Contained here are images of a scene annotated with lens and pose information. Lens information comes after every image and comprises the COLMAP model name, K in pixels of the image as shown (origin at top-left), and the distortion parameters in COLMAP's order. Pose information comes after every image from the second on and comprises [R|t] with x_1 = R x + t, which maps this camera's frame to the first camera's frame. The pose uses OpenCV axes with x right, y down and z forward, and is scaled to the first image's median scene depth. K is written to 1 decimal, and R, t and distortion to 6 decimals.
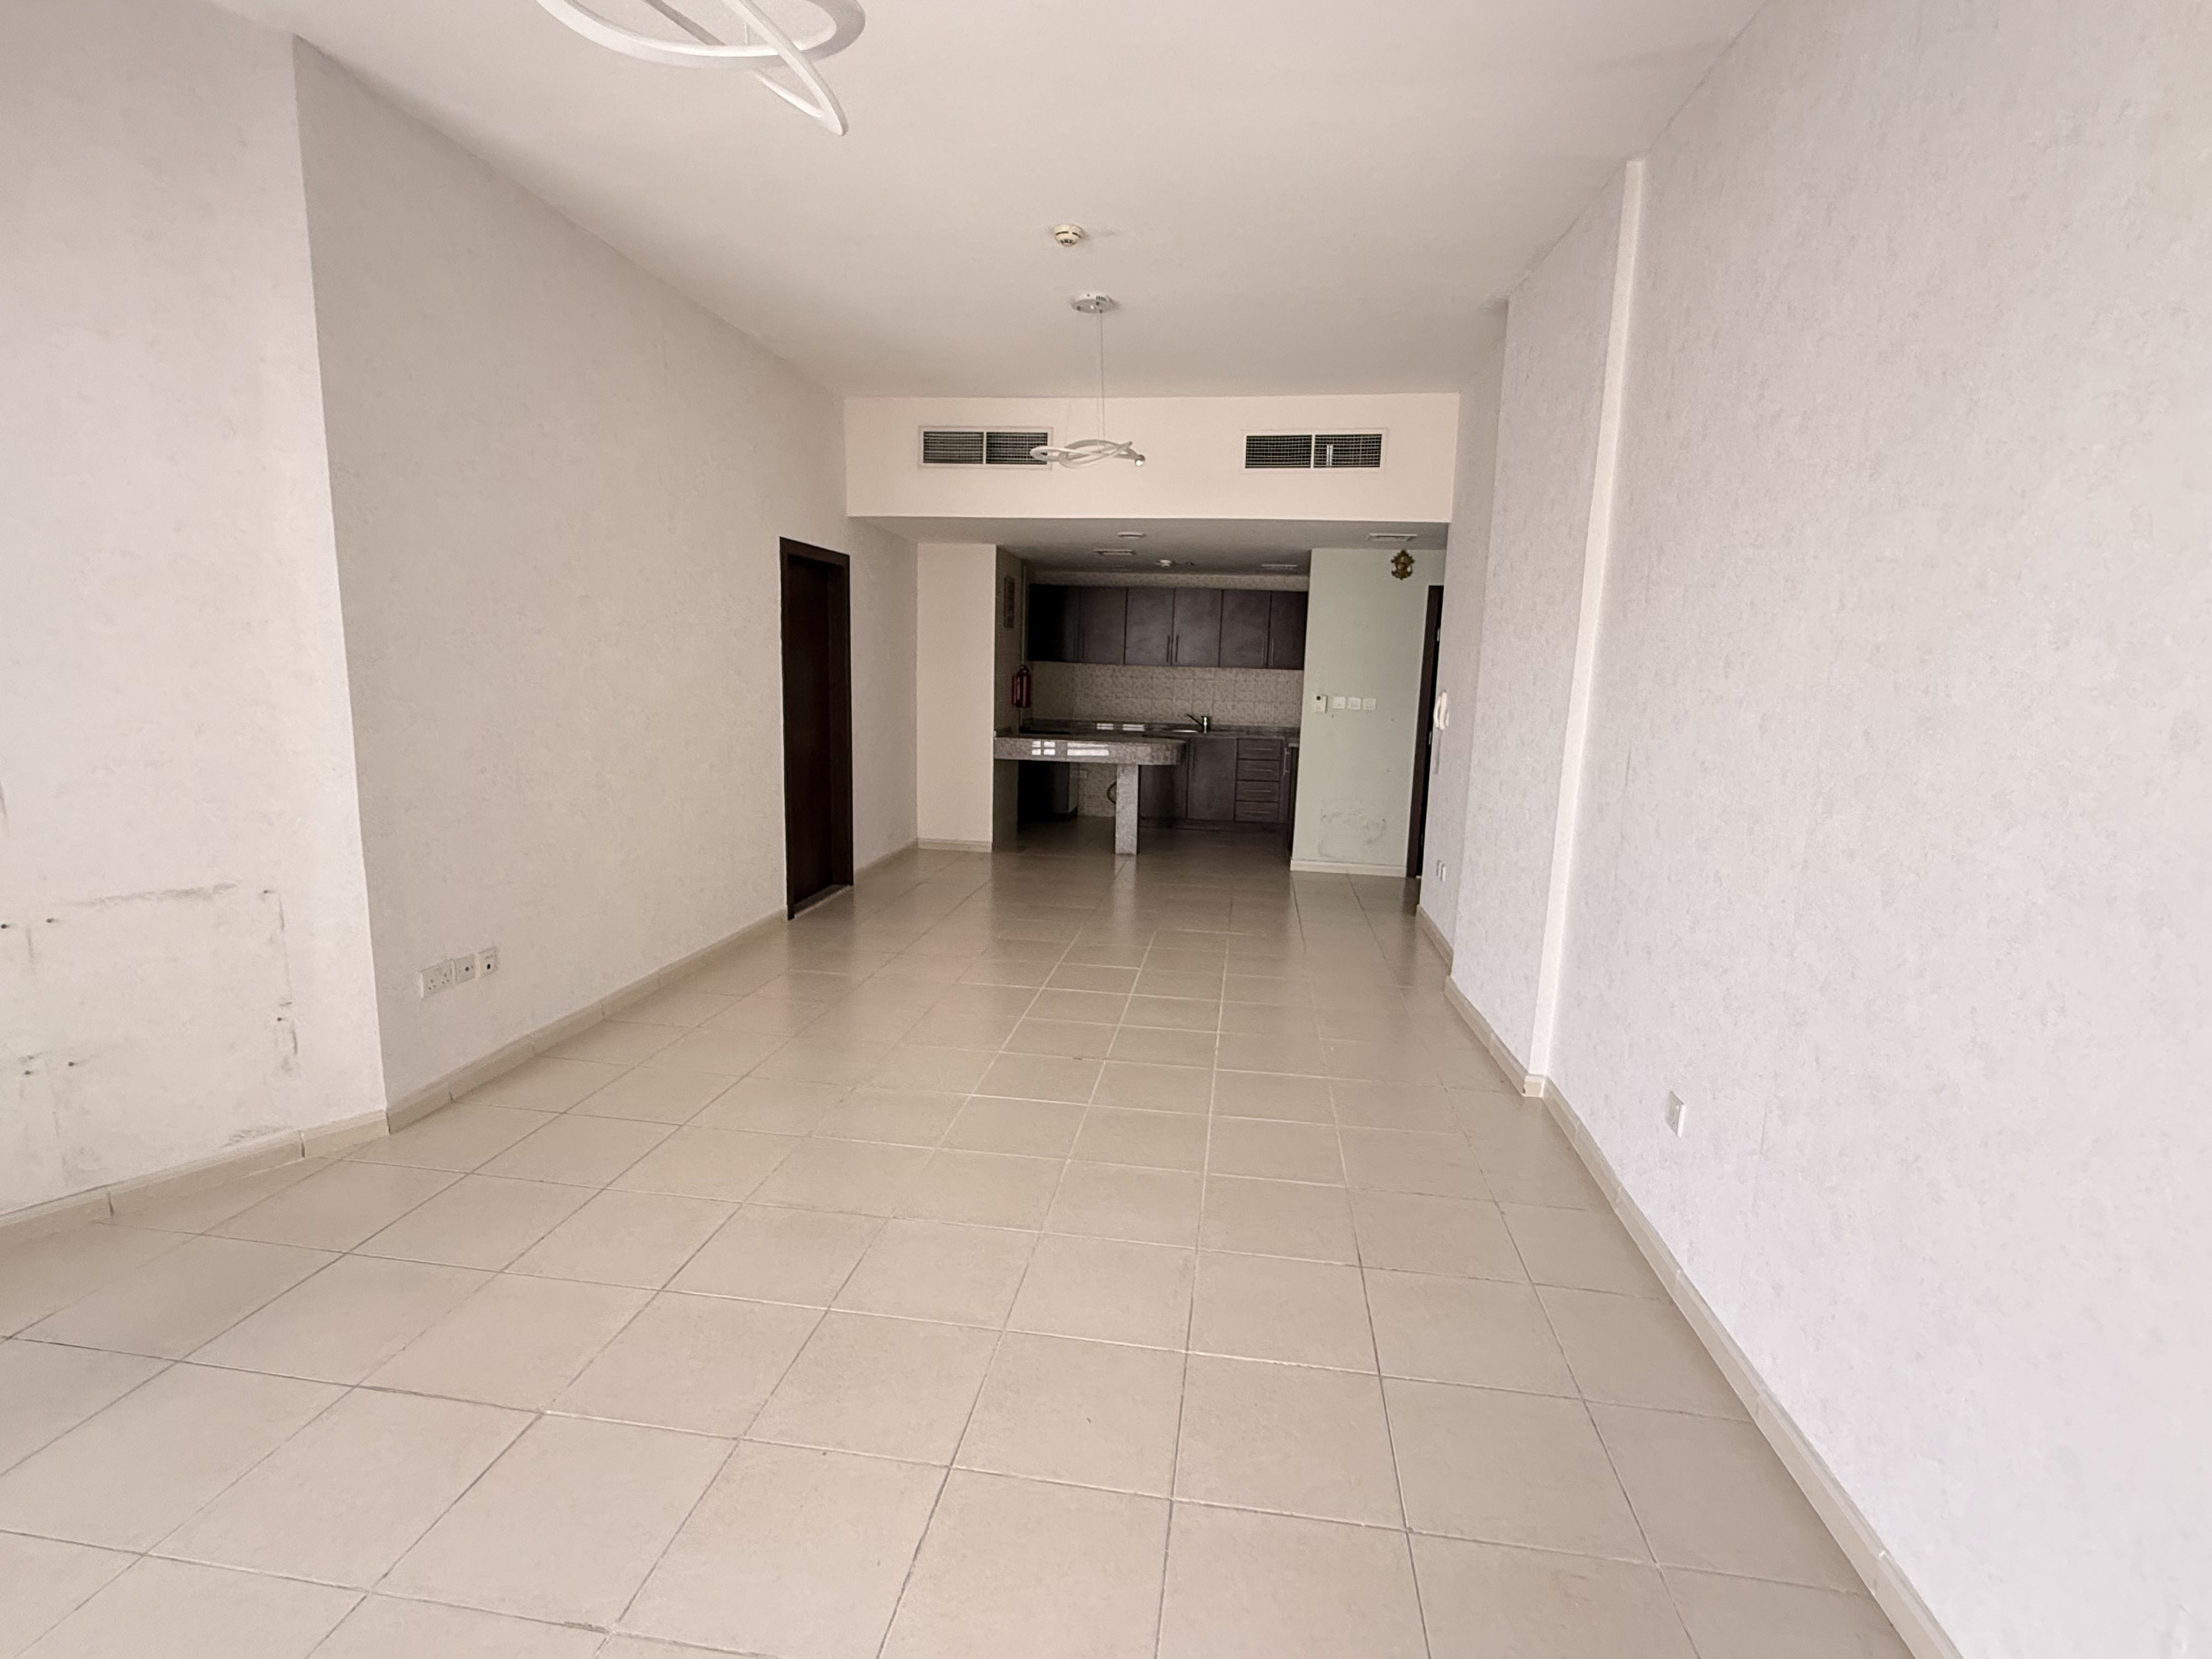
lens RADIAL K [[1044.7, 0, 1099.2], [0, 1044.7, 832.9], [0, 0, 1]] dist [0.001273, 0.000027]
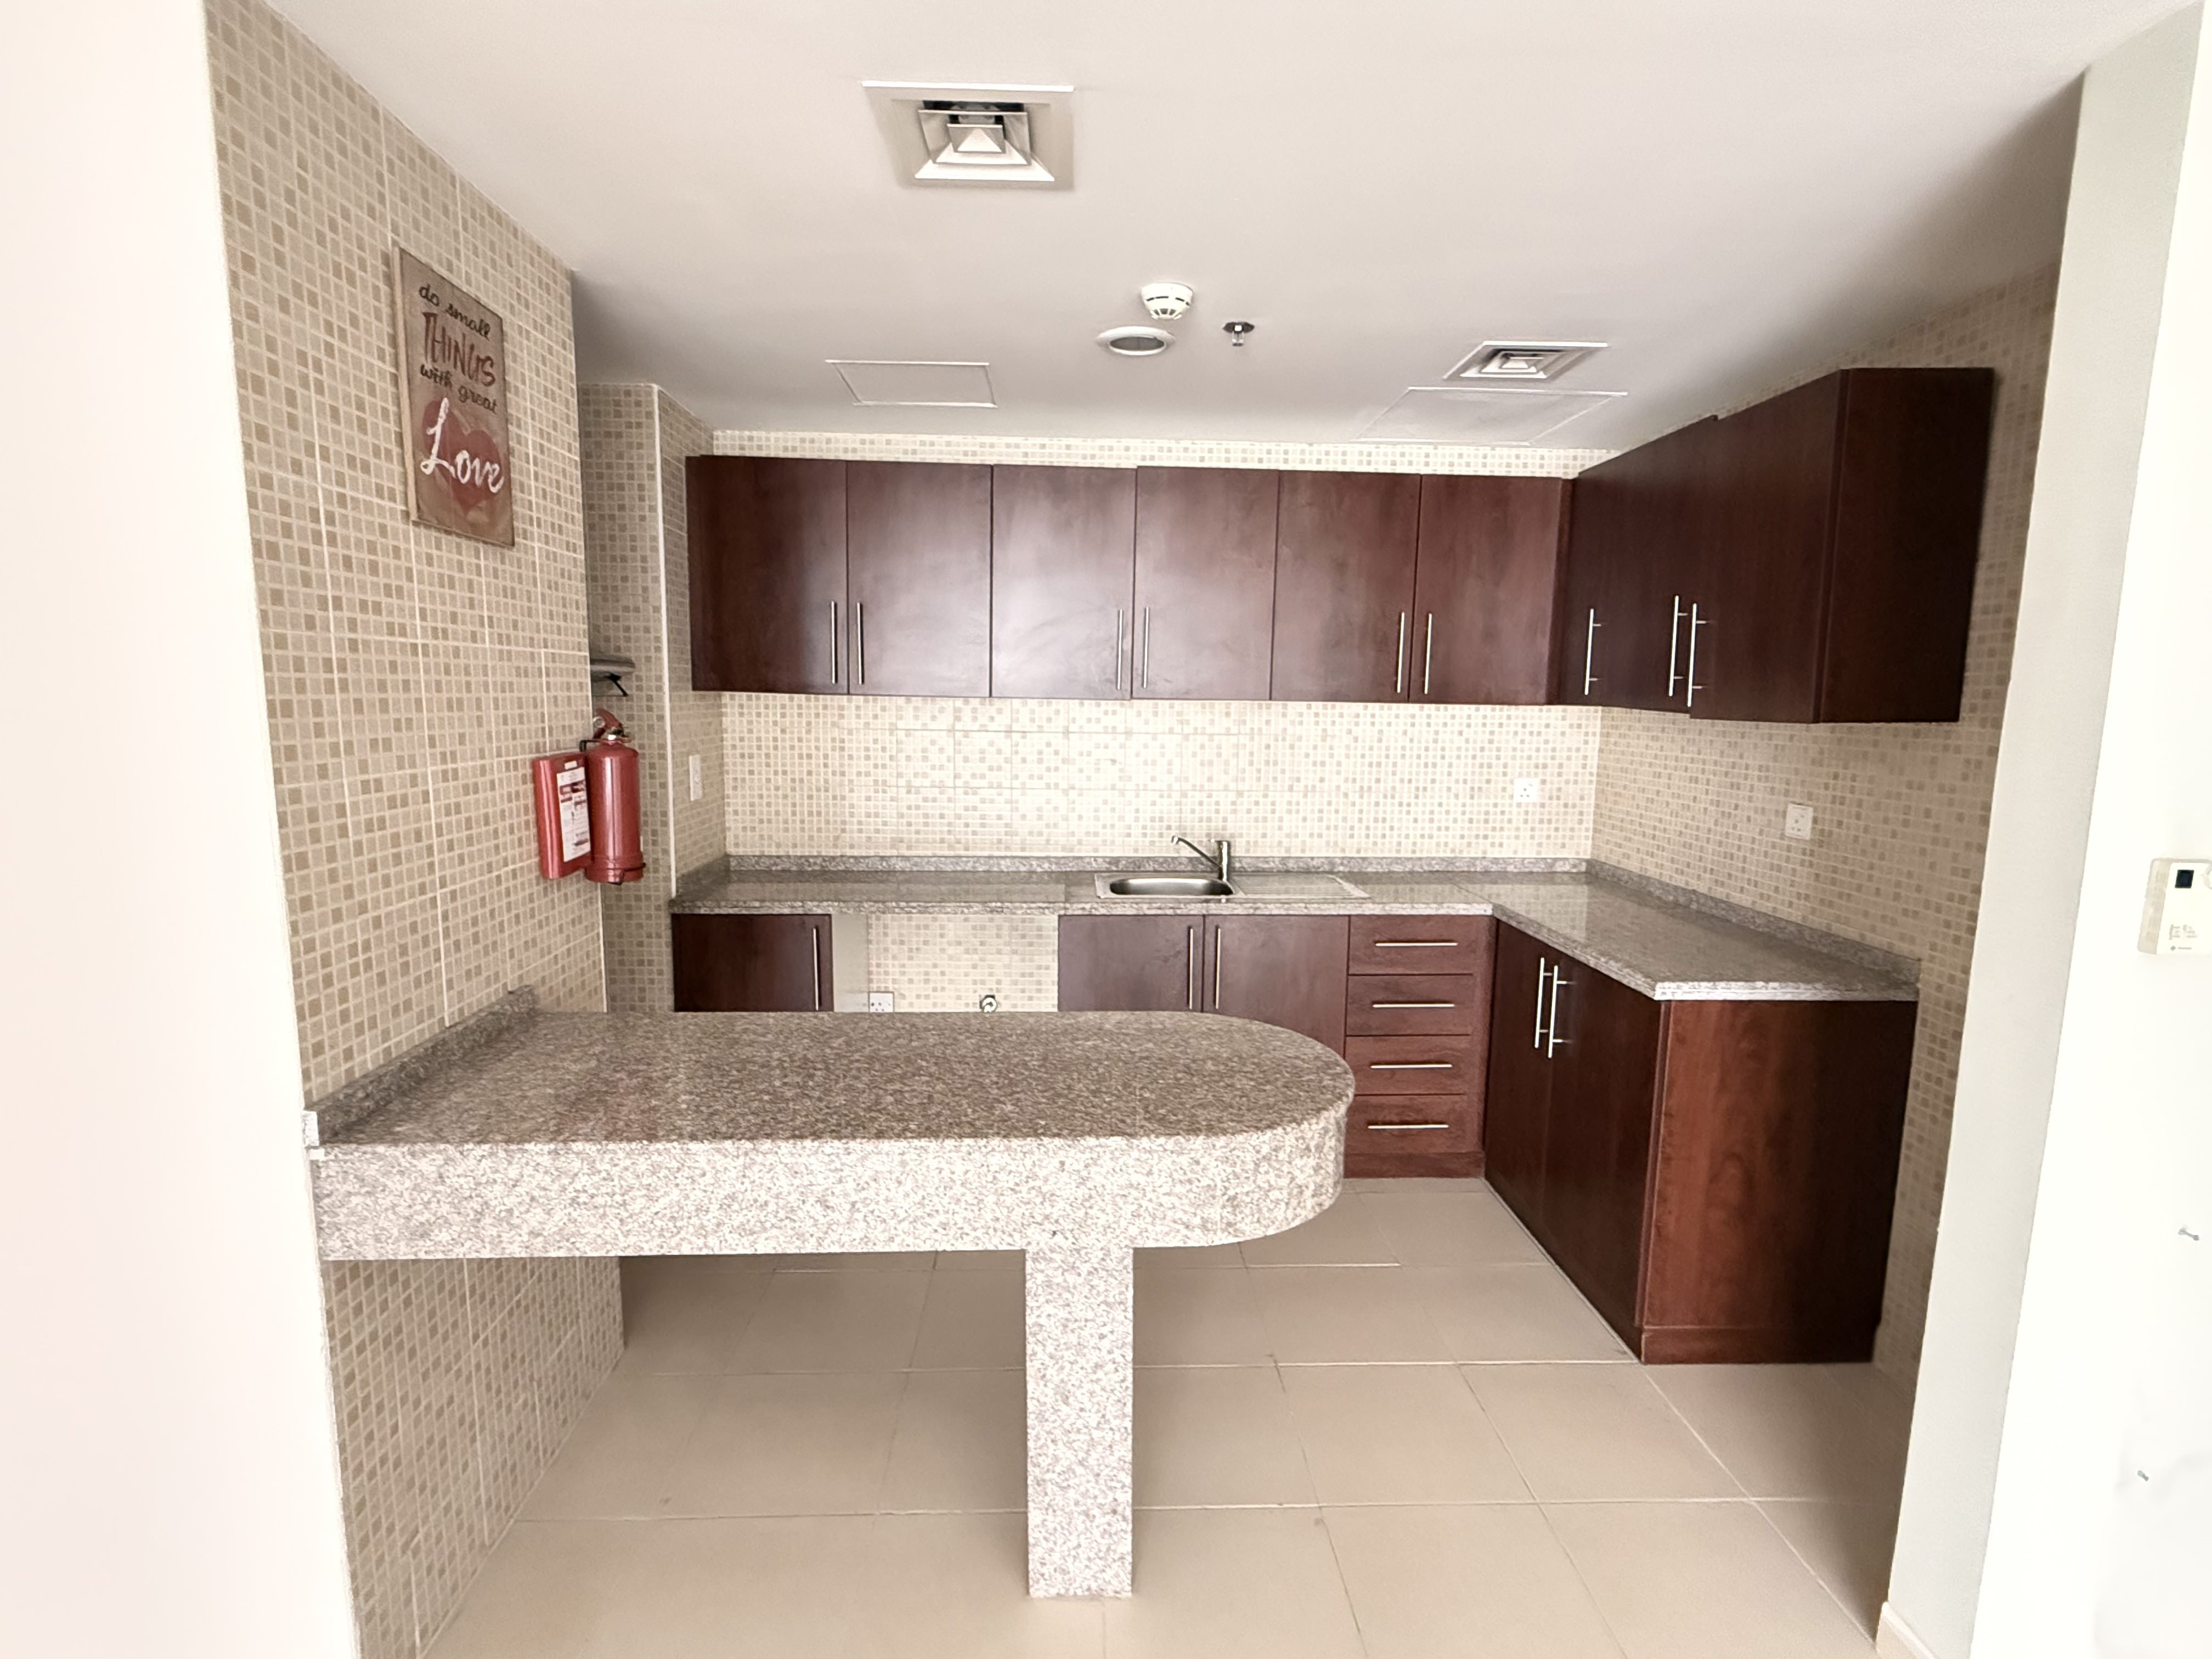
lens RADIAL K [[1044.7, 0, 1099.2], [0, 1044.7, 832.9], [0, 0, 1]] dist [0.001273, 0.000027]
pose [[0.982758, -0.044801, 0.179385, -0.003503], [0.049825, 0.998479, -0.023597, -0.108295], [-0.178055, 0.032128, 0.983496, 0.667759]]
